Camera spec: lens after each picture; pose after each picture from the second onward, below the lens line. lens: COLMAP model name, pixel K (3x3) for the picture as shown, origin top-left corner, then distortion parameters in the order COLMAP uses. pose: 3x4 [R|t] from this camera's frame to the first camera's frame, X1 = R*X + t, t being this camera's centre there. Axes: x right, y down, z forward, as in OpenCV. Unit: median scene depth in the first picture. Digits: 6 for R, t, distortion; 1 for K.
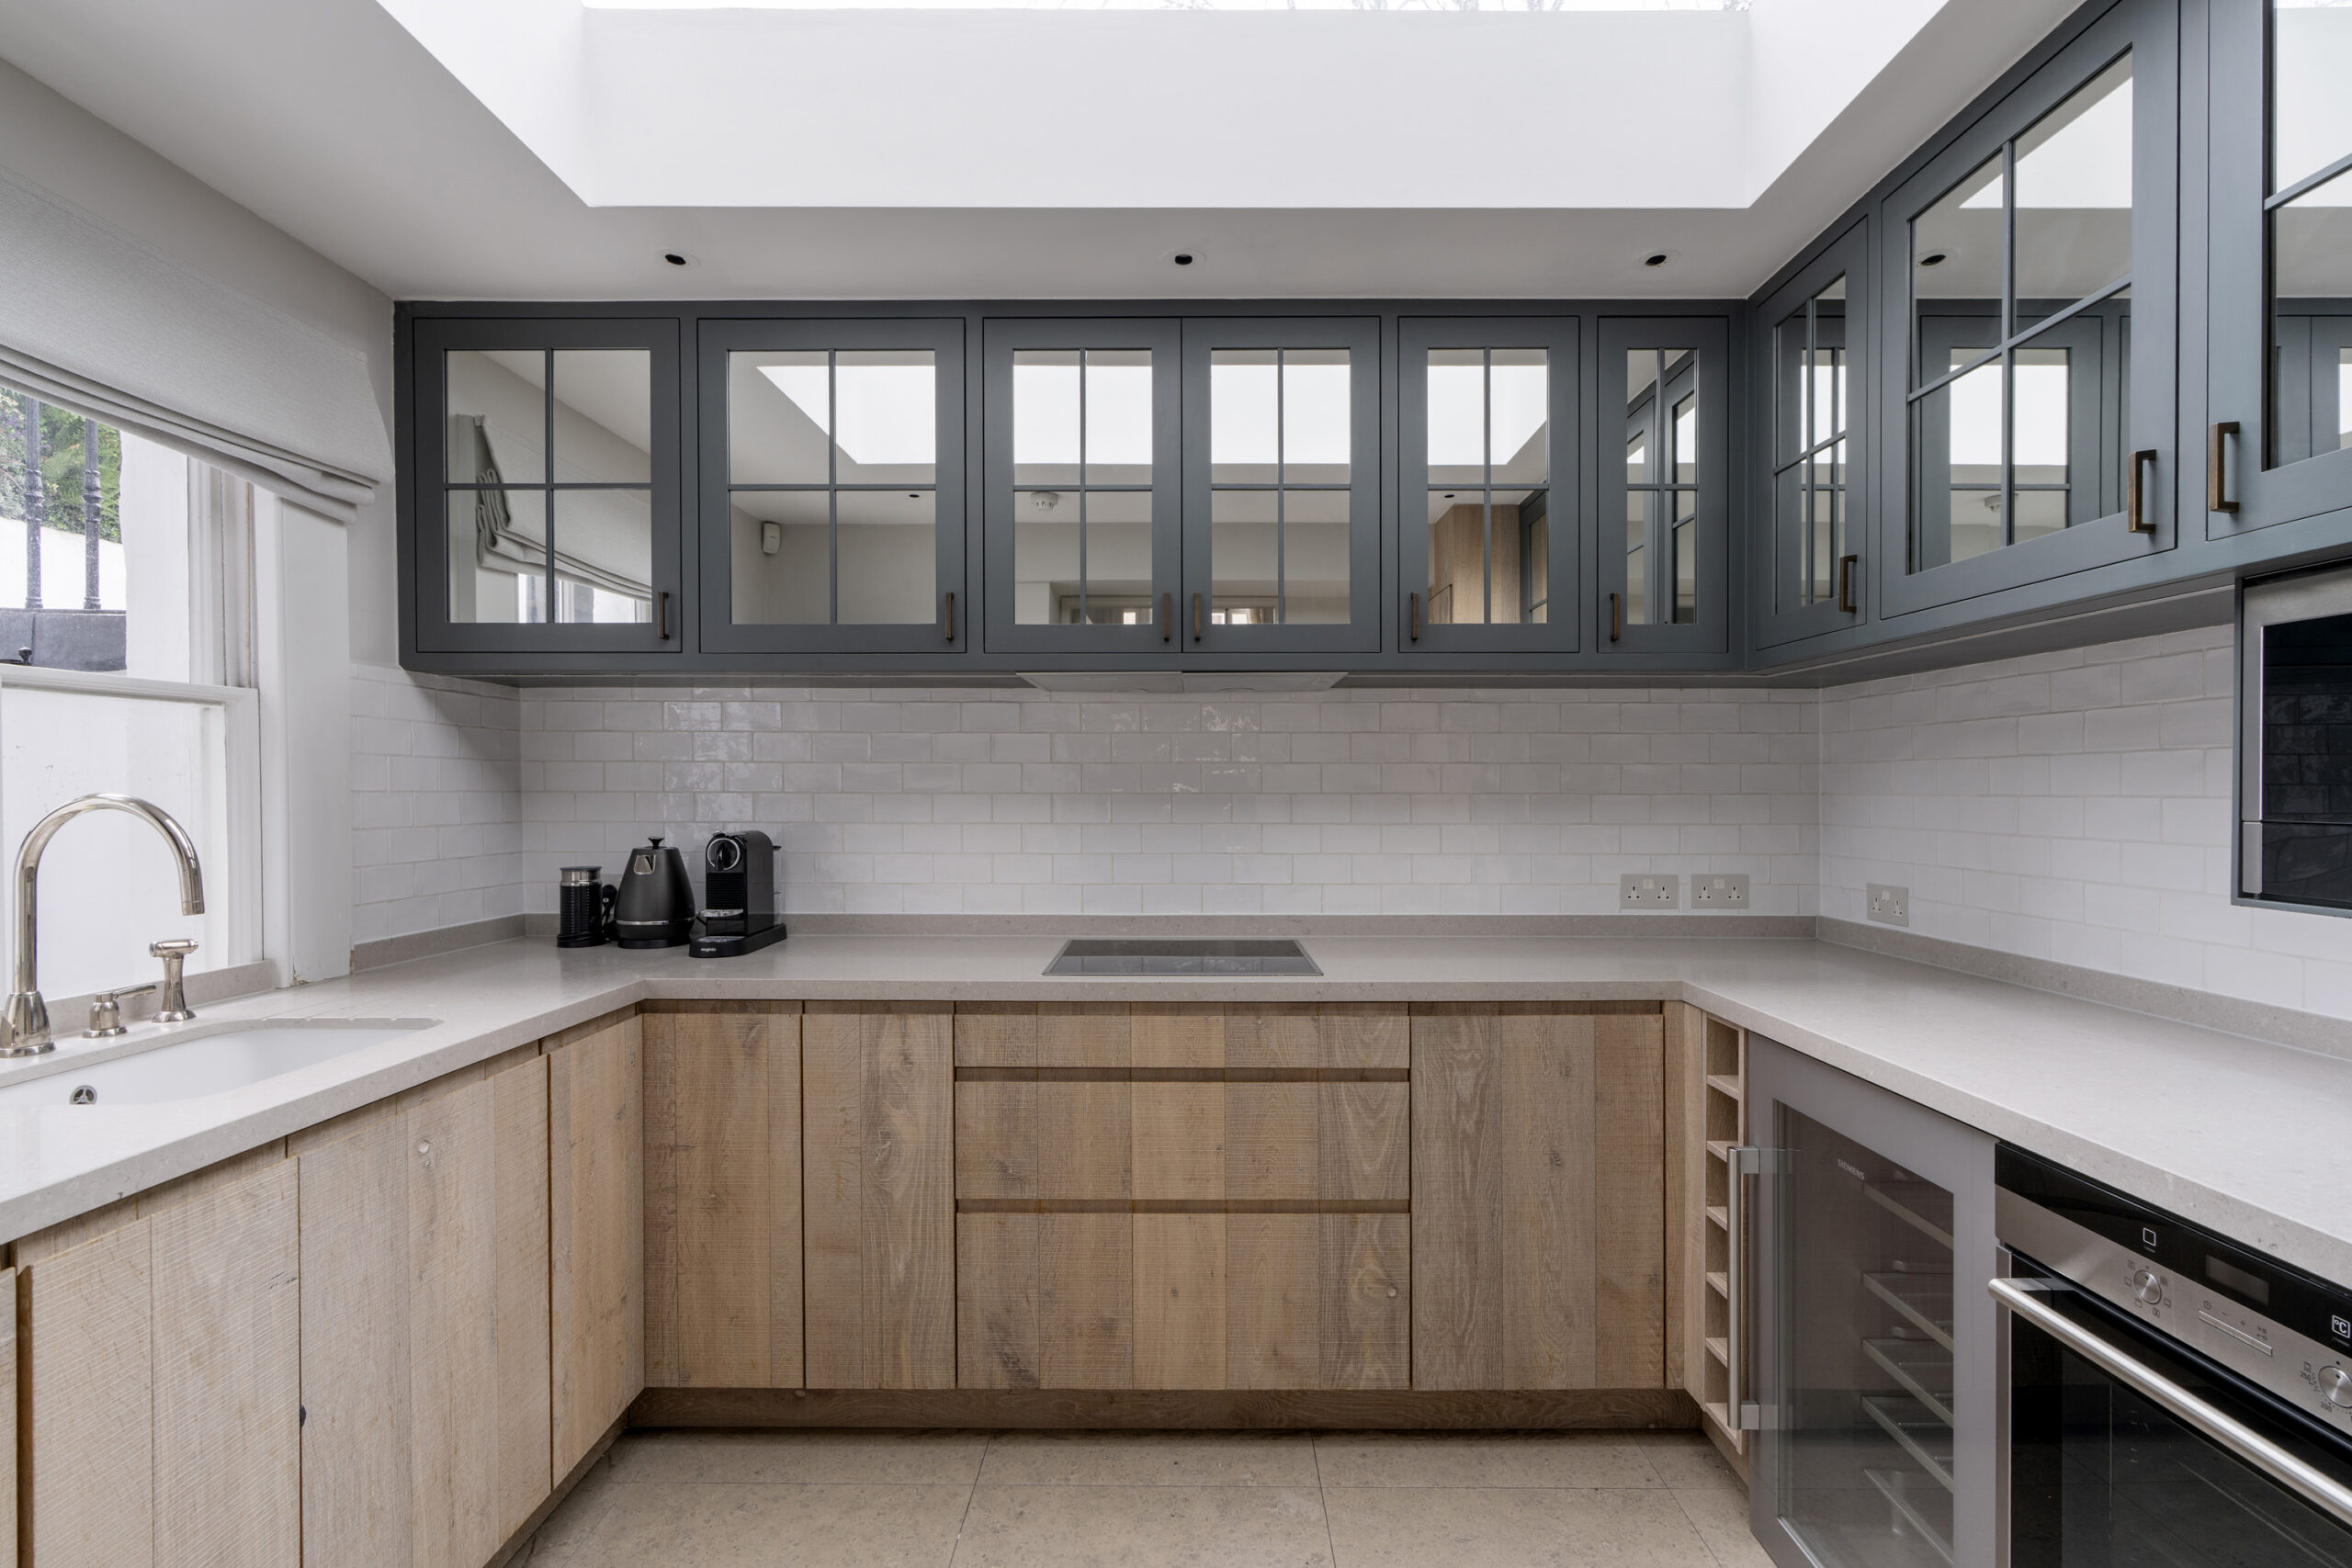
lens RADIAL K [[1067.5, 0, 1176.0], [0, 1067.5, 784.0], [0, 0, 1]] dist [-0.000861, -0.001017]
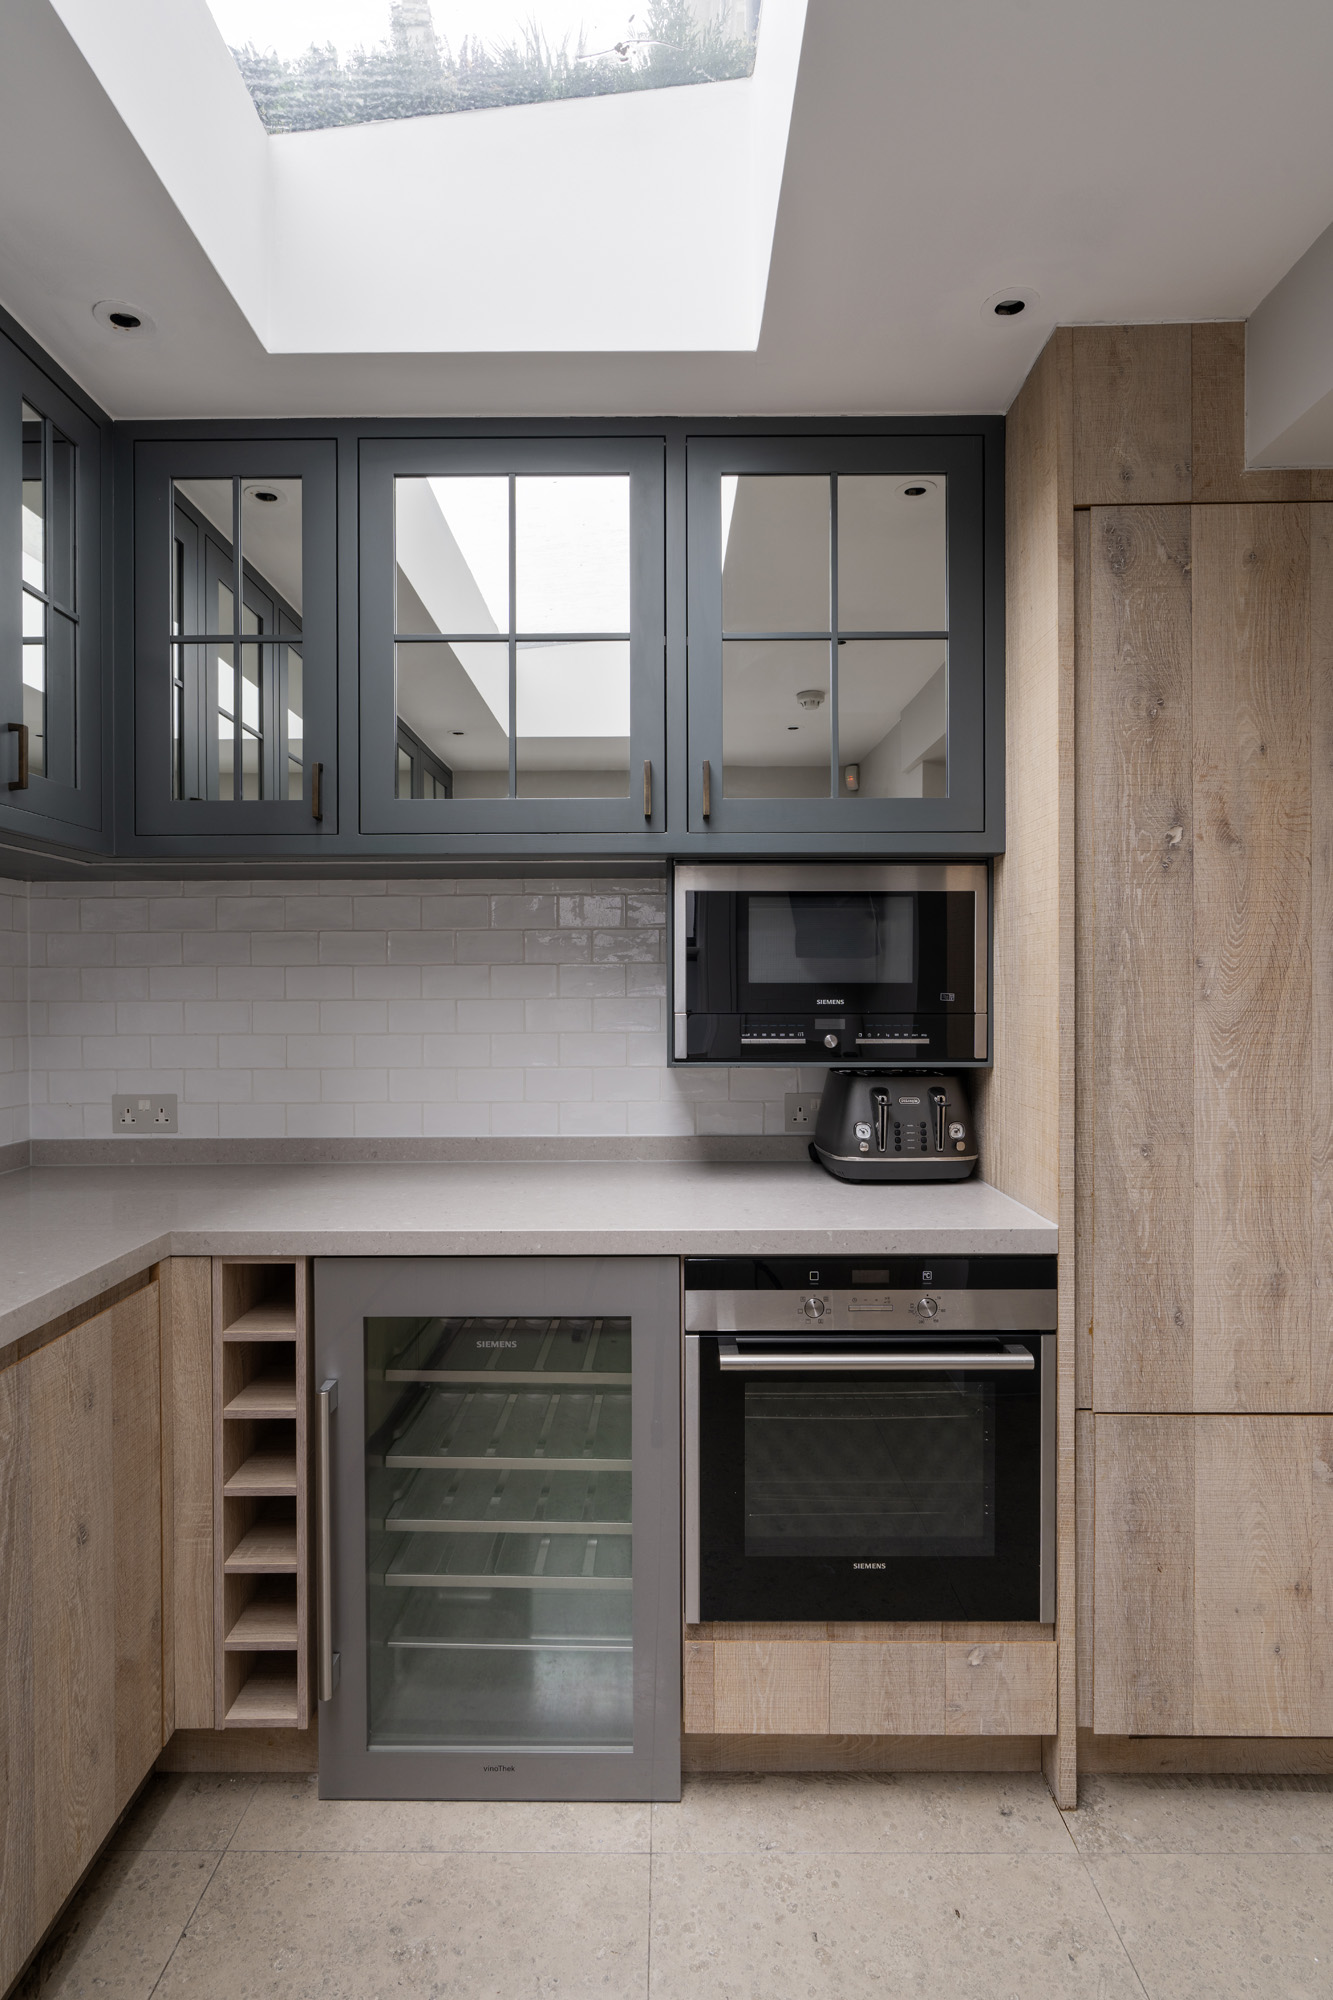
lens RADIAL K [[999.3, 0, 666.5], [0, 999.3, 1000.0], [0, 0, 1]] dist [-0.001381, -0.000372]
pose [[-0.007780, -0.012162, 0.999896, -0.312238], [0.000692, 0.999926, 0.012168, -0.002004], [-0.999969, 0.000787, -0.007771, 0.678398]]
